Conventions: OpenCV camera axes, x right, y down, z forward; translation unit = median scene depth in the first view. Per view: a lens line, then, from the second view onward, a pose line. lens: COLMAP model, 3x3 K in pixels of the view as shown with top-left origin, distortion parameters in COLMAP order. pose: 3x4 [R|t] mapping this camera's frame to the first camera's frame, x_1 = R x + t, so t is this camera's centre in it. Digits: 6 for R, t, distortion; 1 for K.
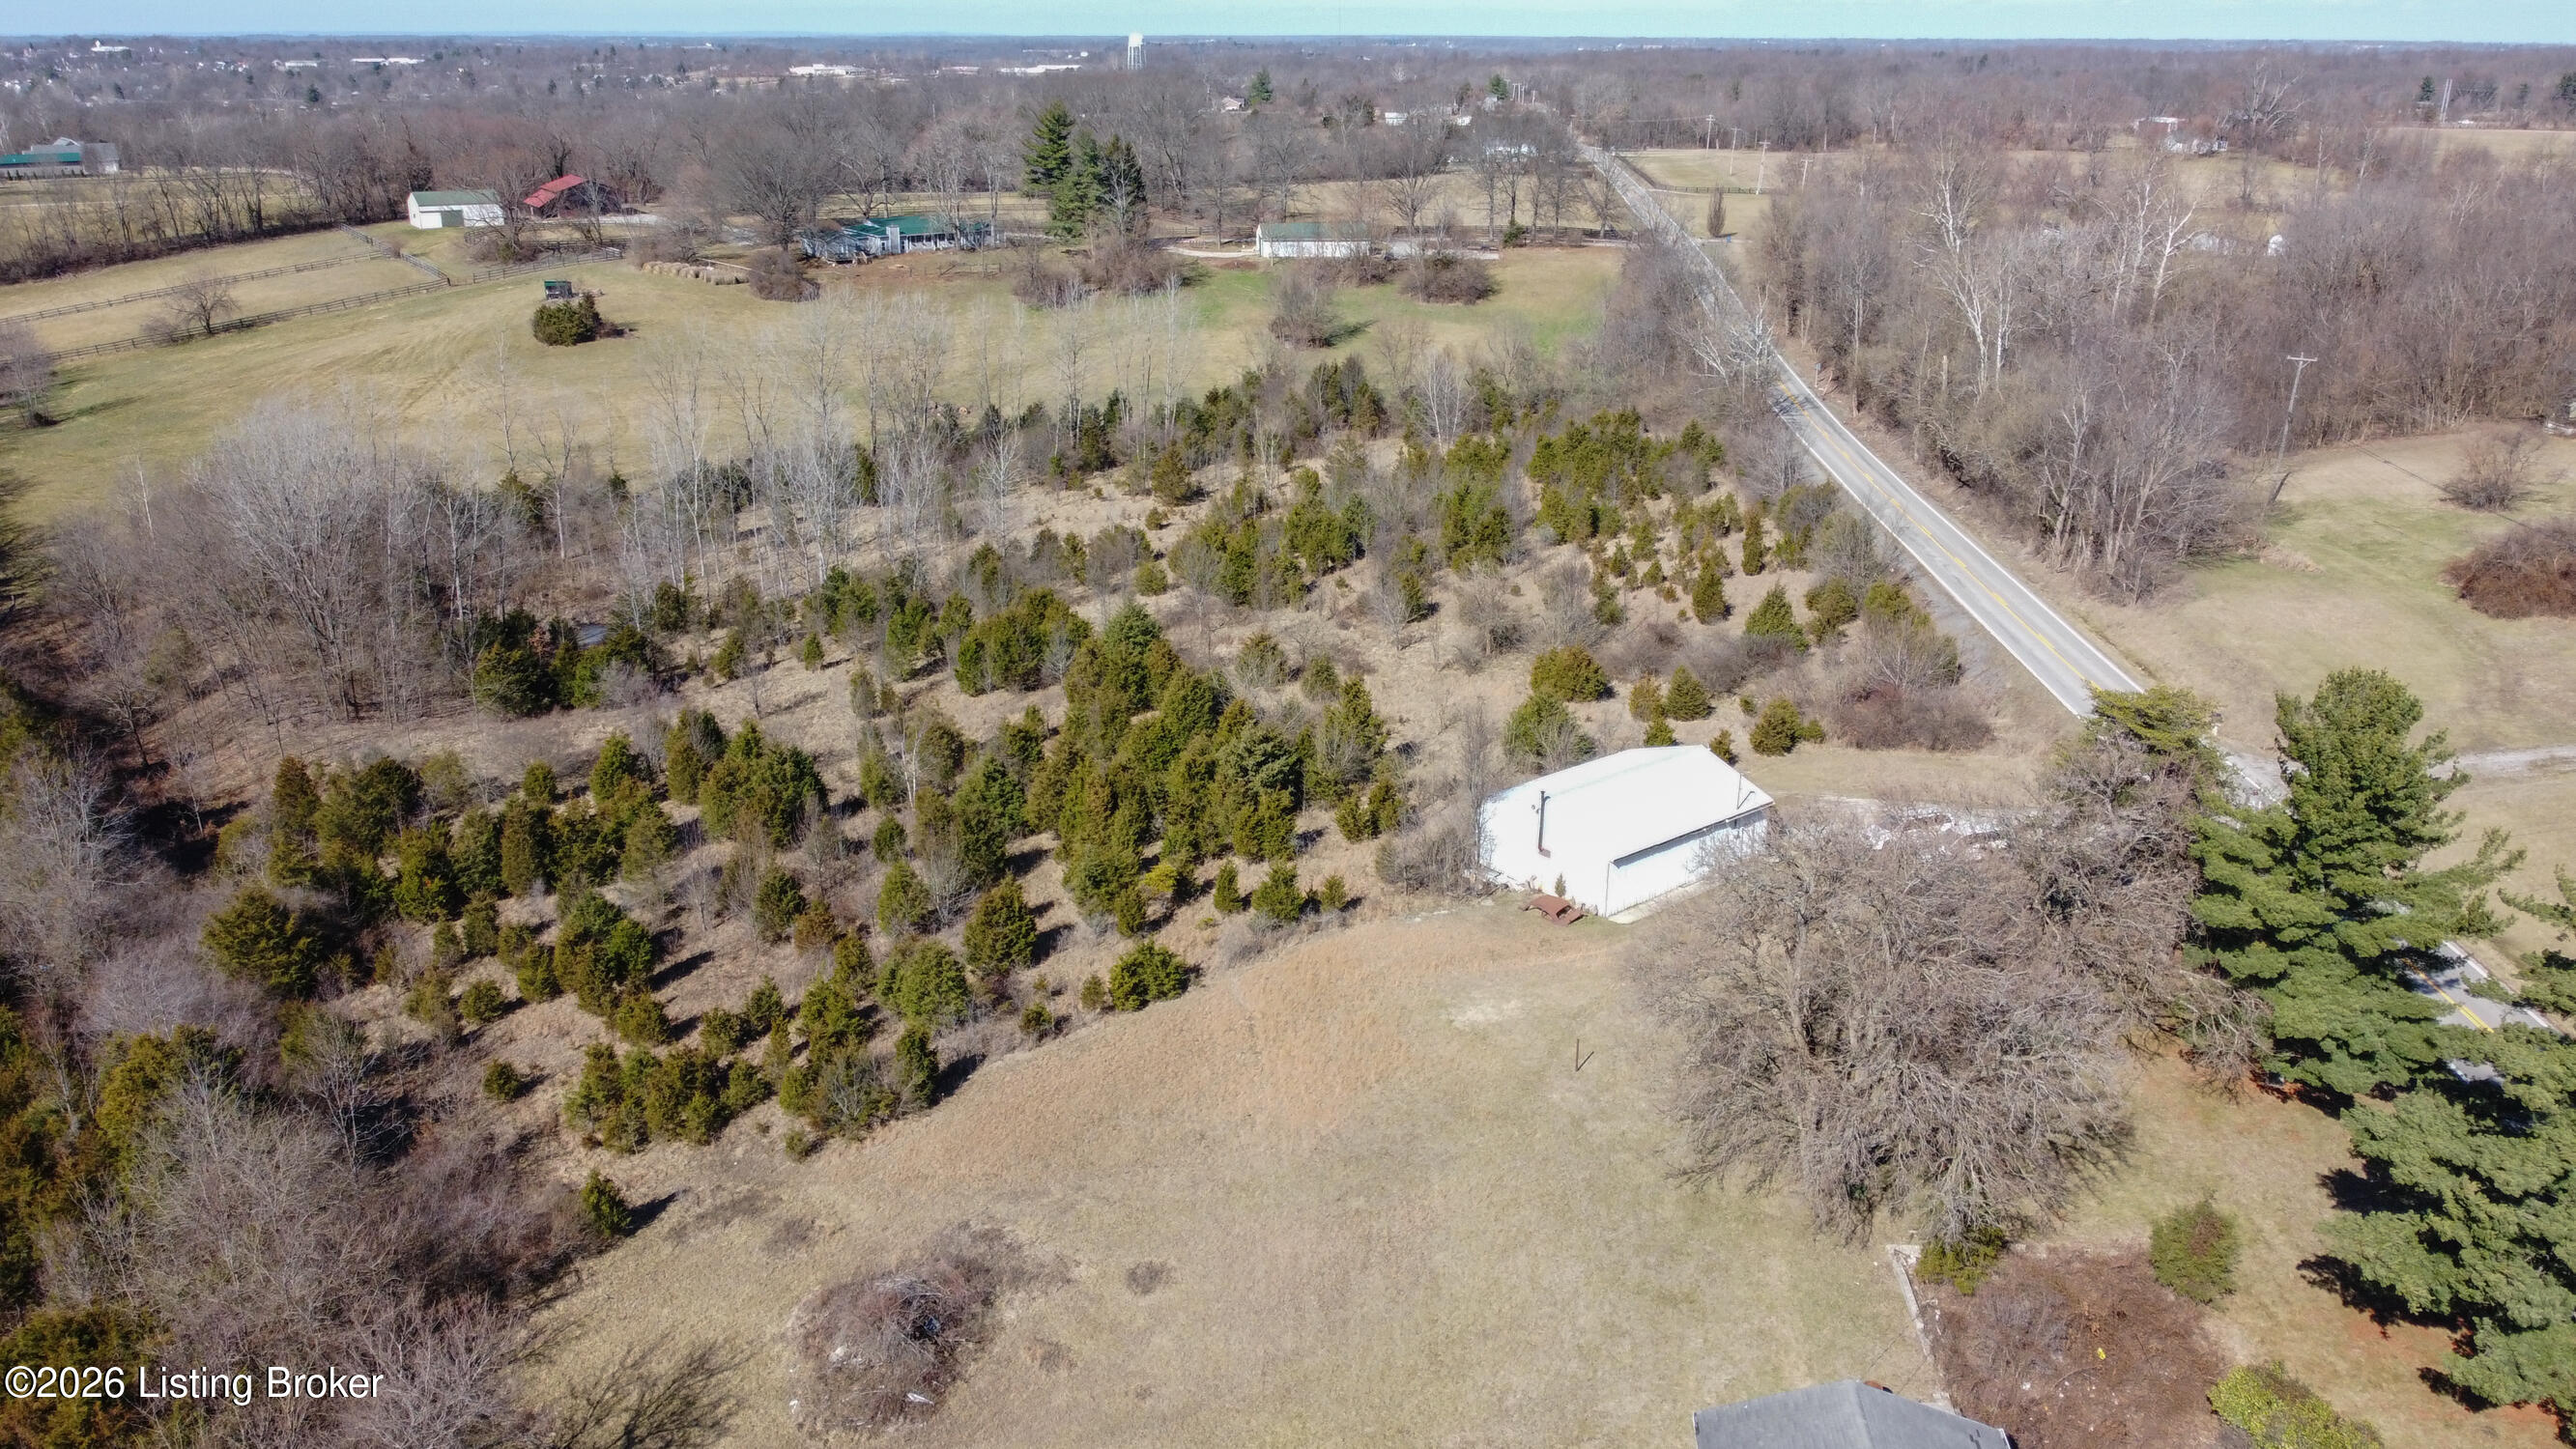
lens RADIAL K [[1952.3, 0, 1296.6], [0, 1952.3, 722.8], [0, 0, 1]] dist [-0.011694, 0.002780]
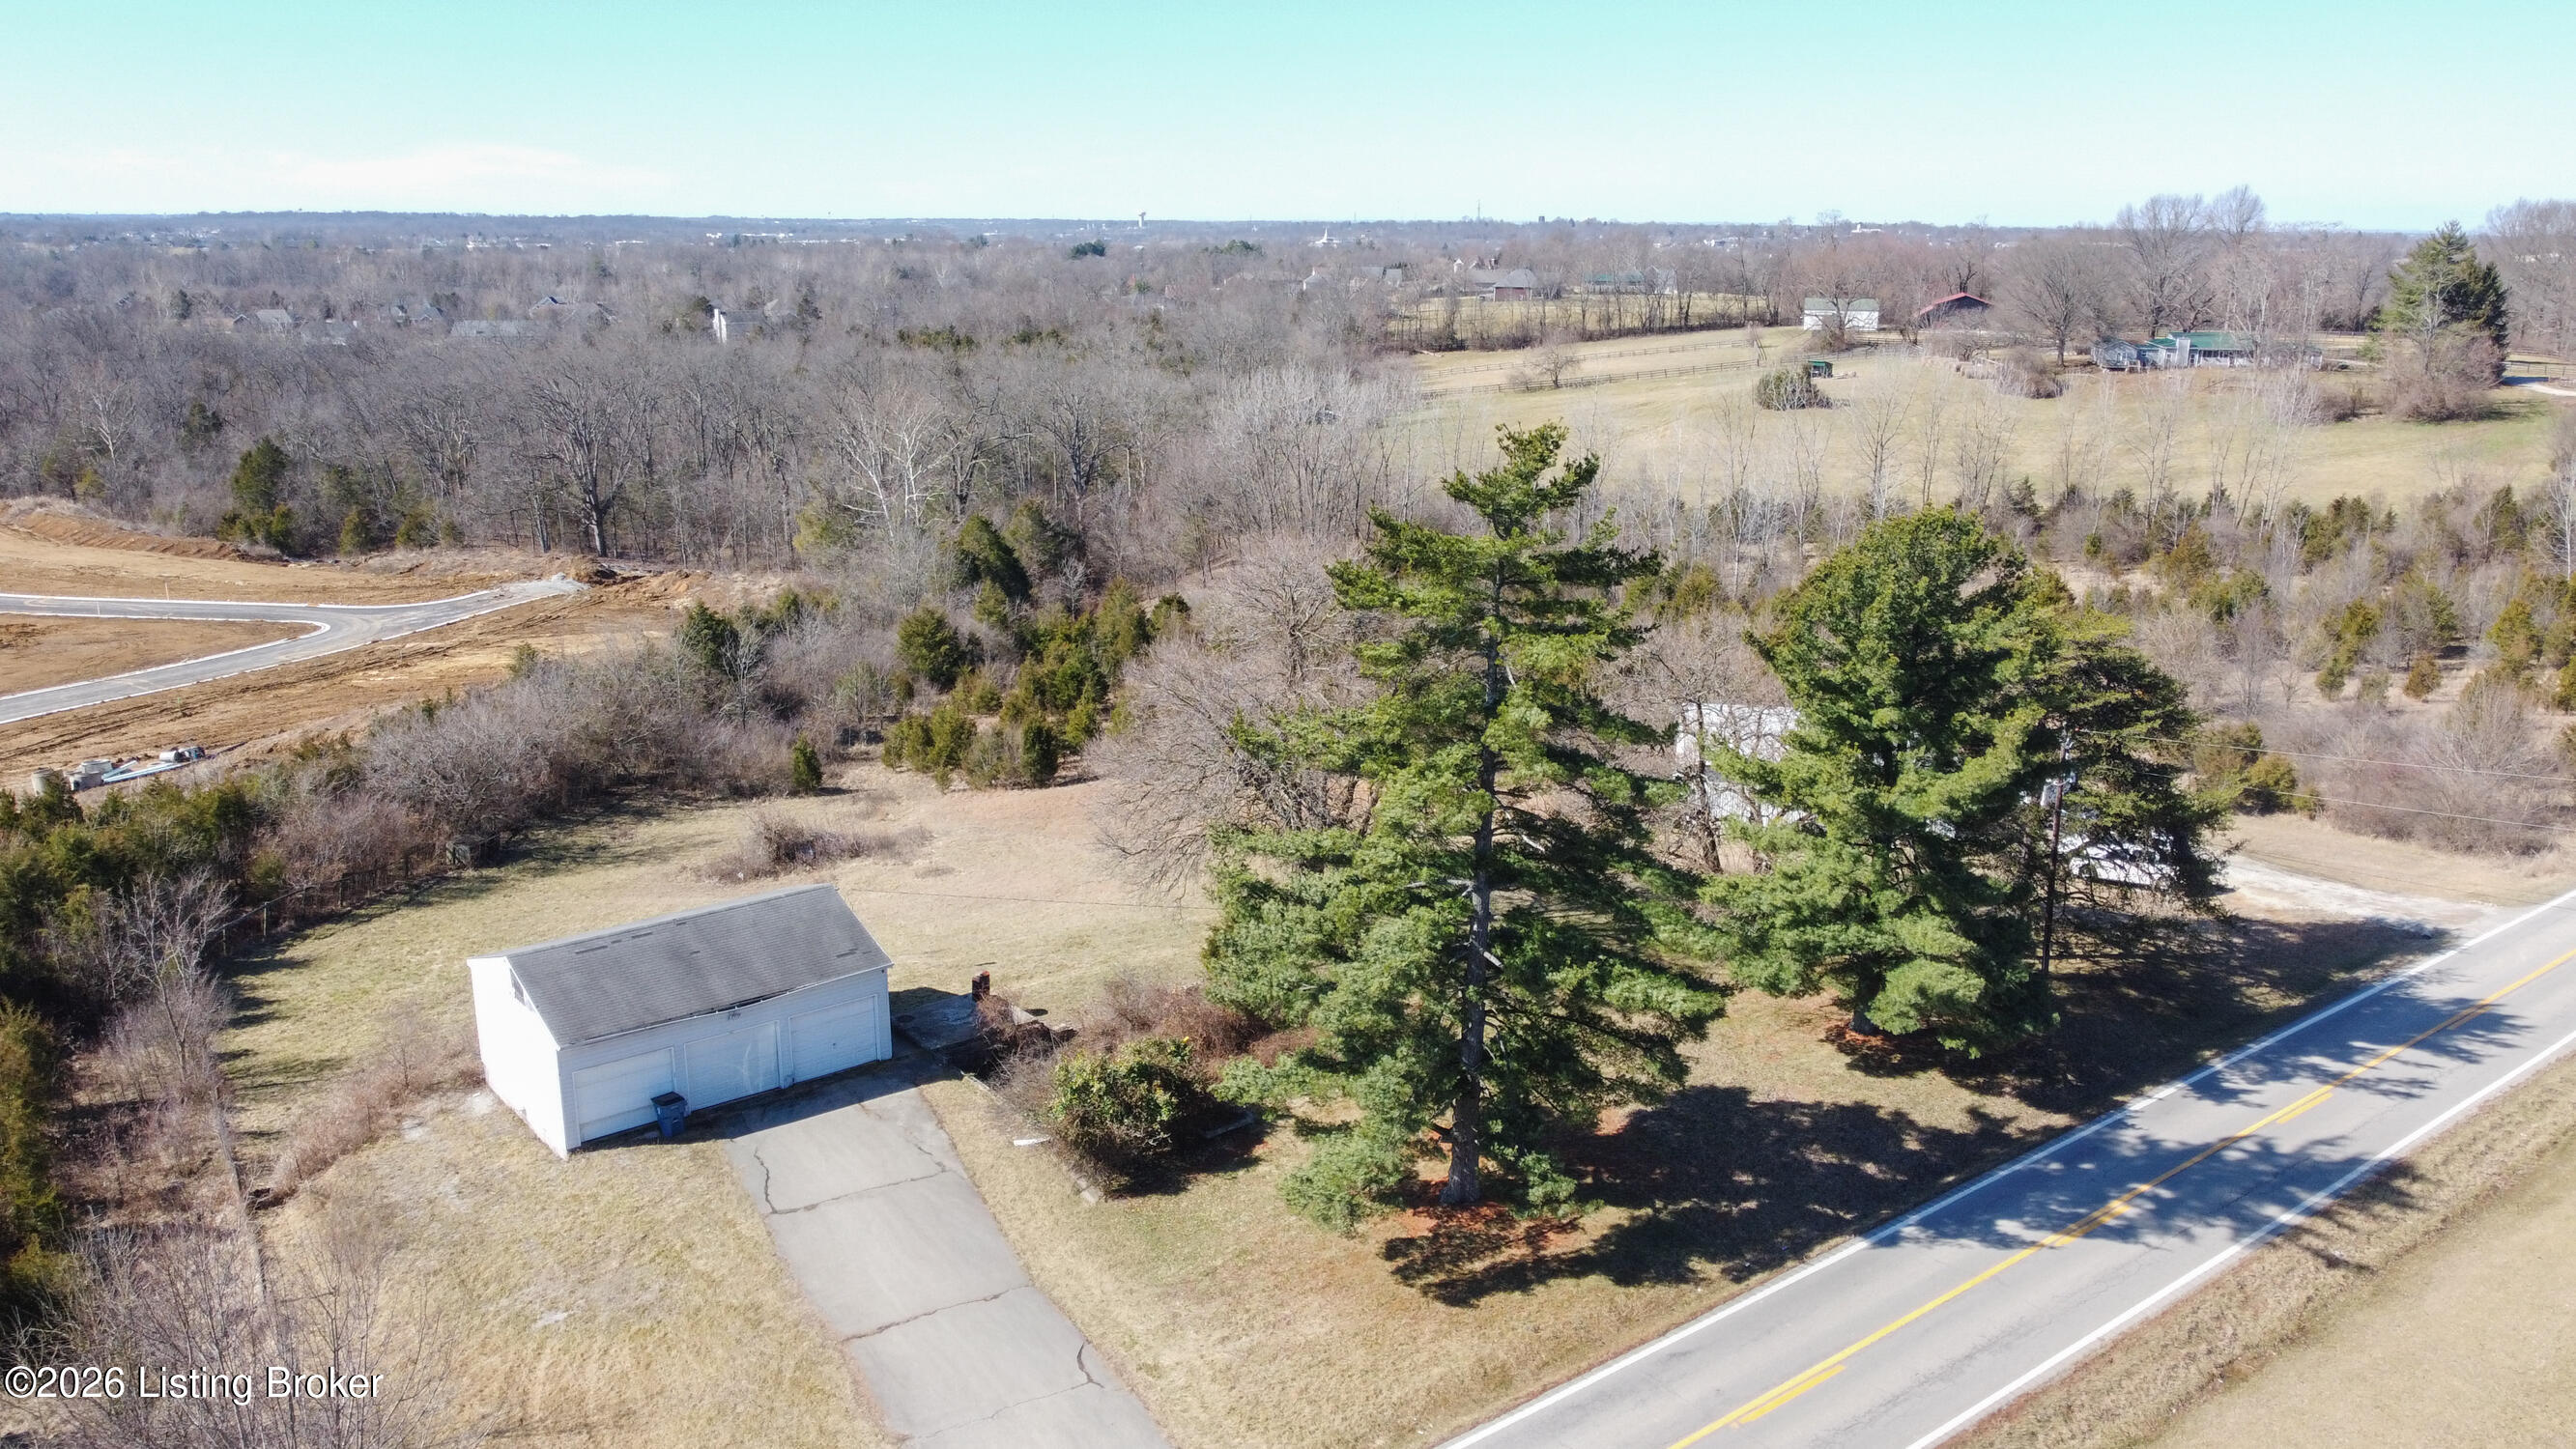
lens RADIAL K [[1952.3, 0, 1296.6], [0, 1952.3, 722.8], [0, 0, 1]] dist [-0.011694, 0.002780]
pose [[0.682398, 0.185625, -0.707019, 0.395963], [-0.250370, 0.968069, 0.012511, 0.048801], [0.686766, 0.168479, 0.707083, 0.106373]]
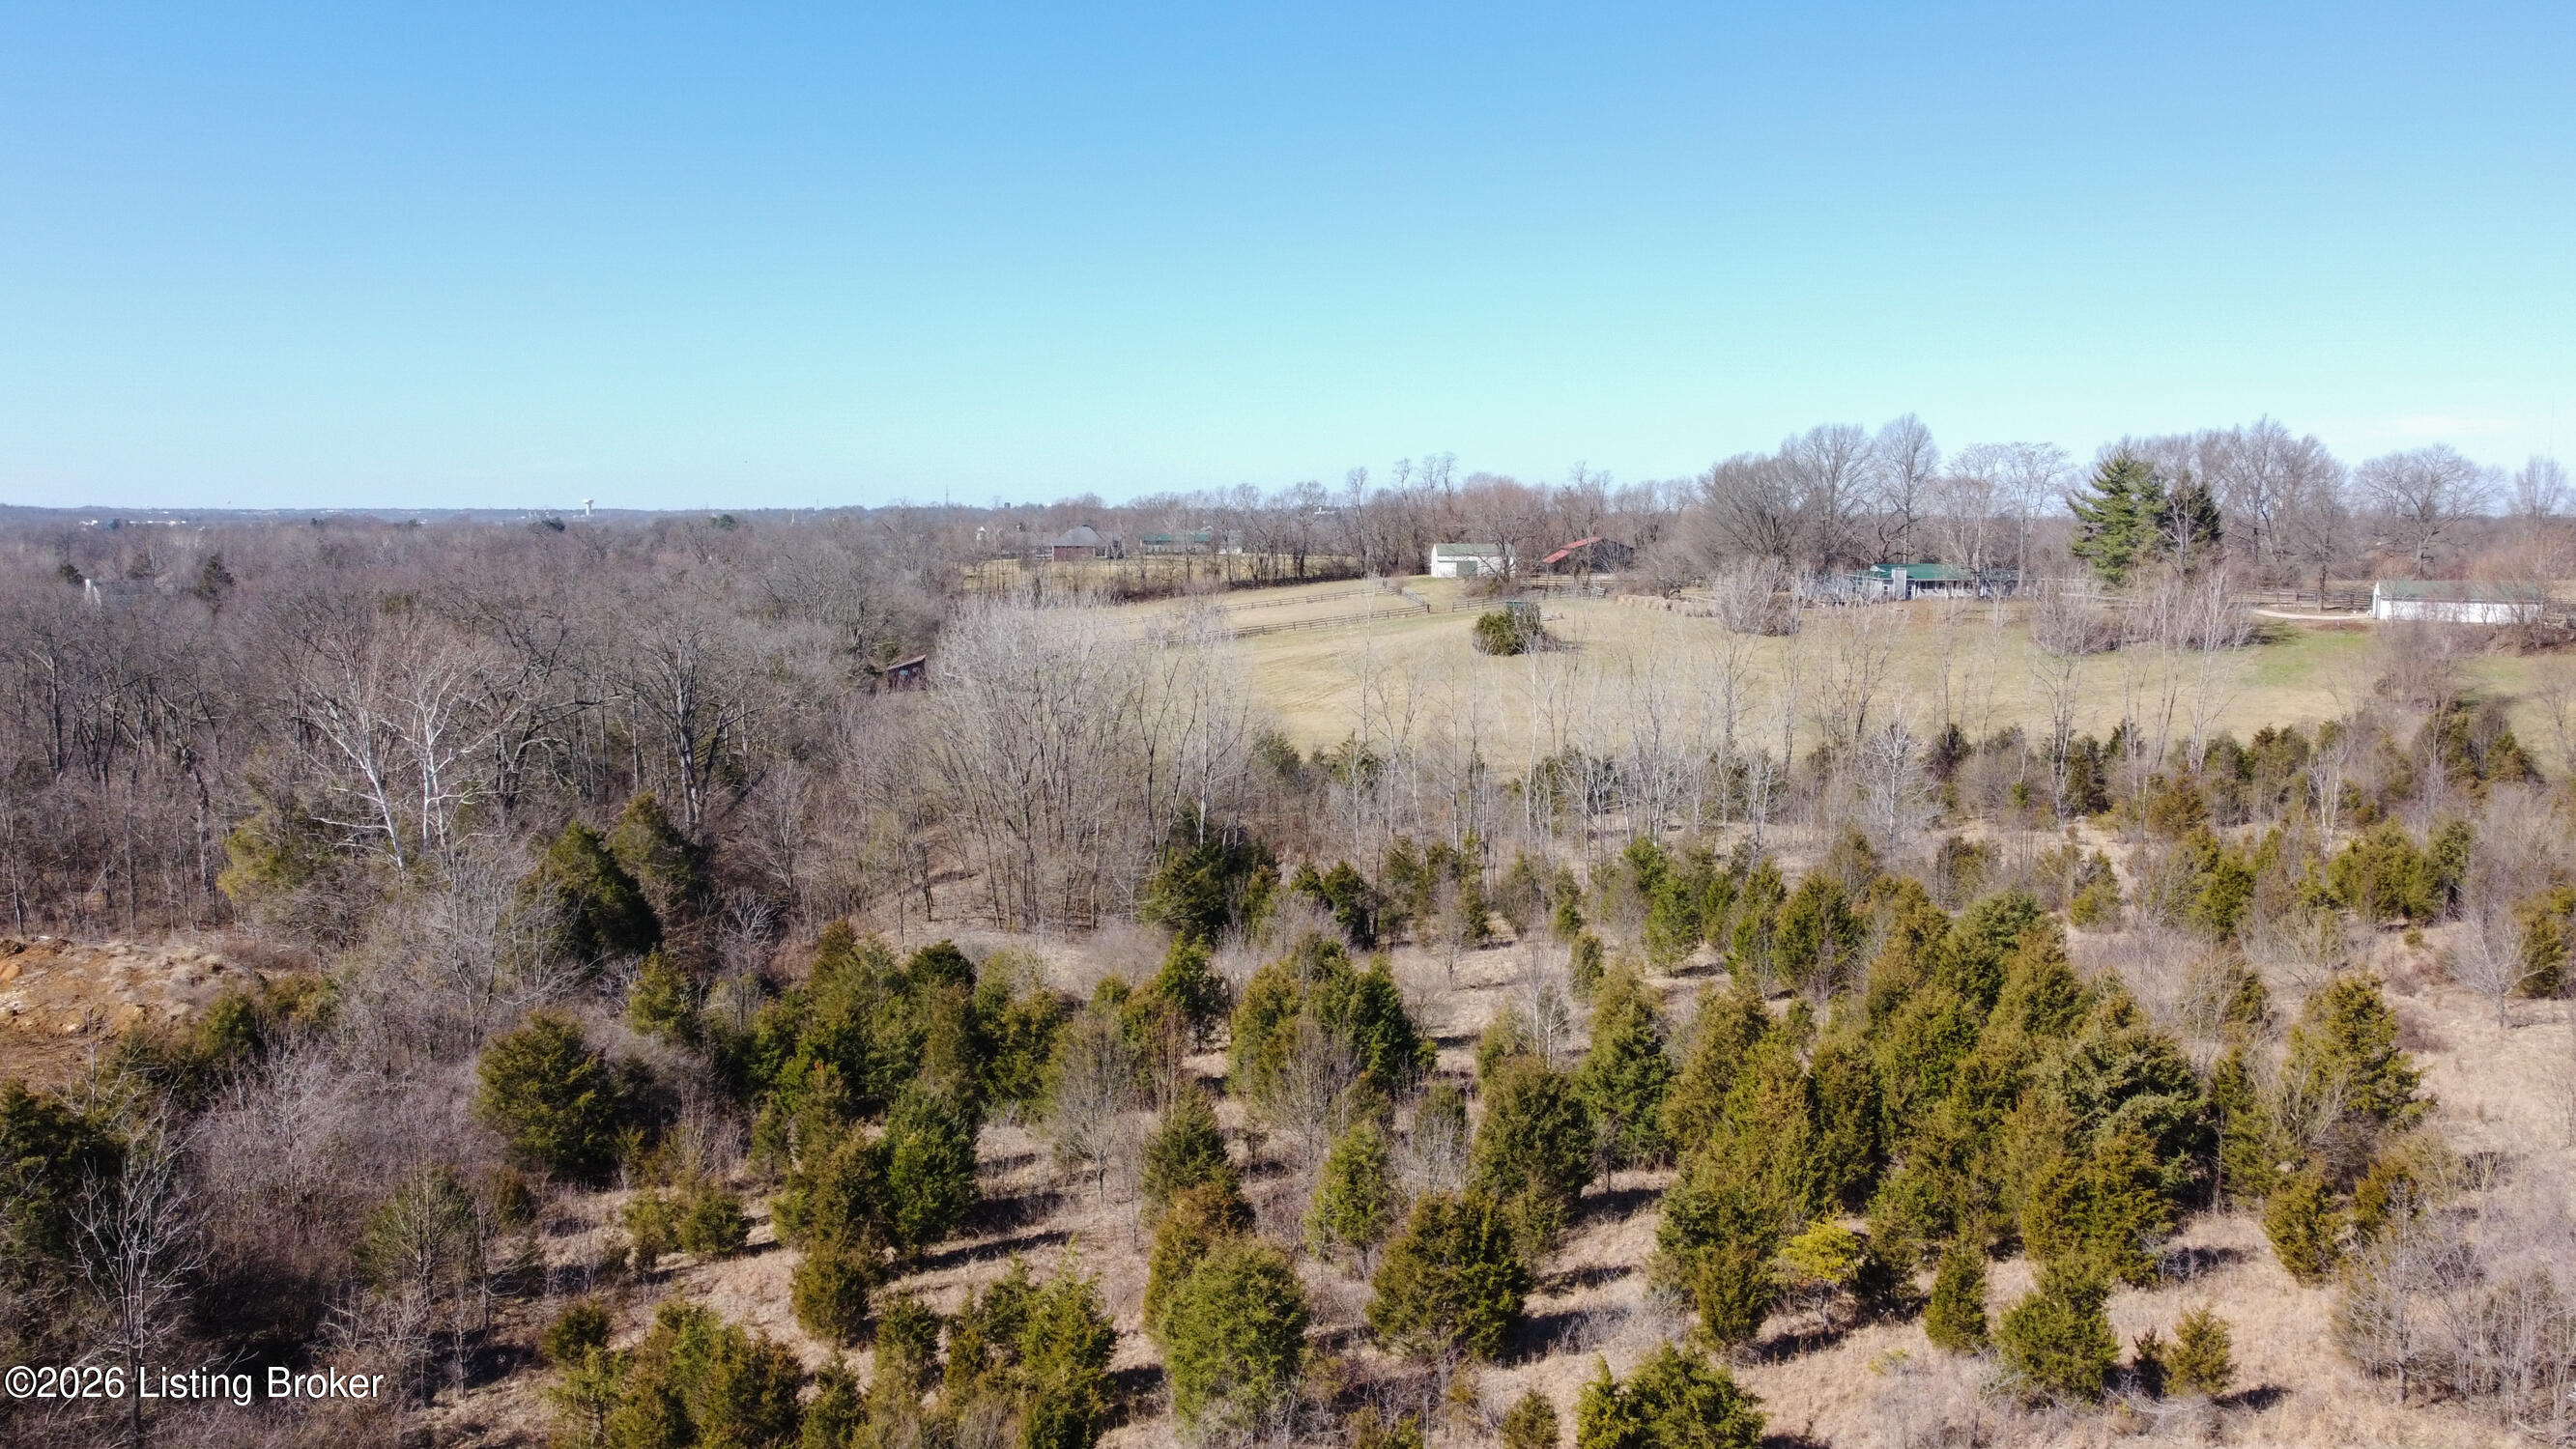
lens RADIAL K [[1952.3, 0, 1296.6], [0, 1952.3, 722.8], [0, 0, 1]] dist [-0.011694, 0.002780]
pose [[0.853533, 0.057633, -0.517842, 0.036143], [-0.176882, 0.966892, -0.183936, 0.038582], [0.490097, 0.248592, 0.835468, 0.296583]]
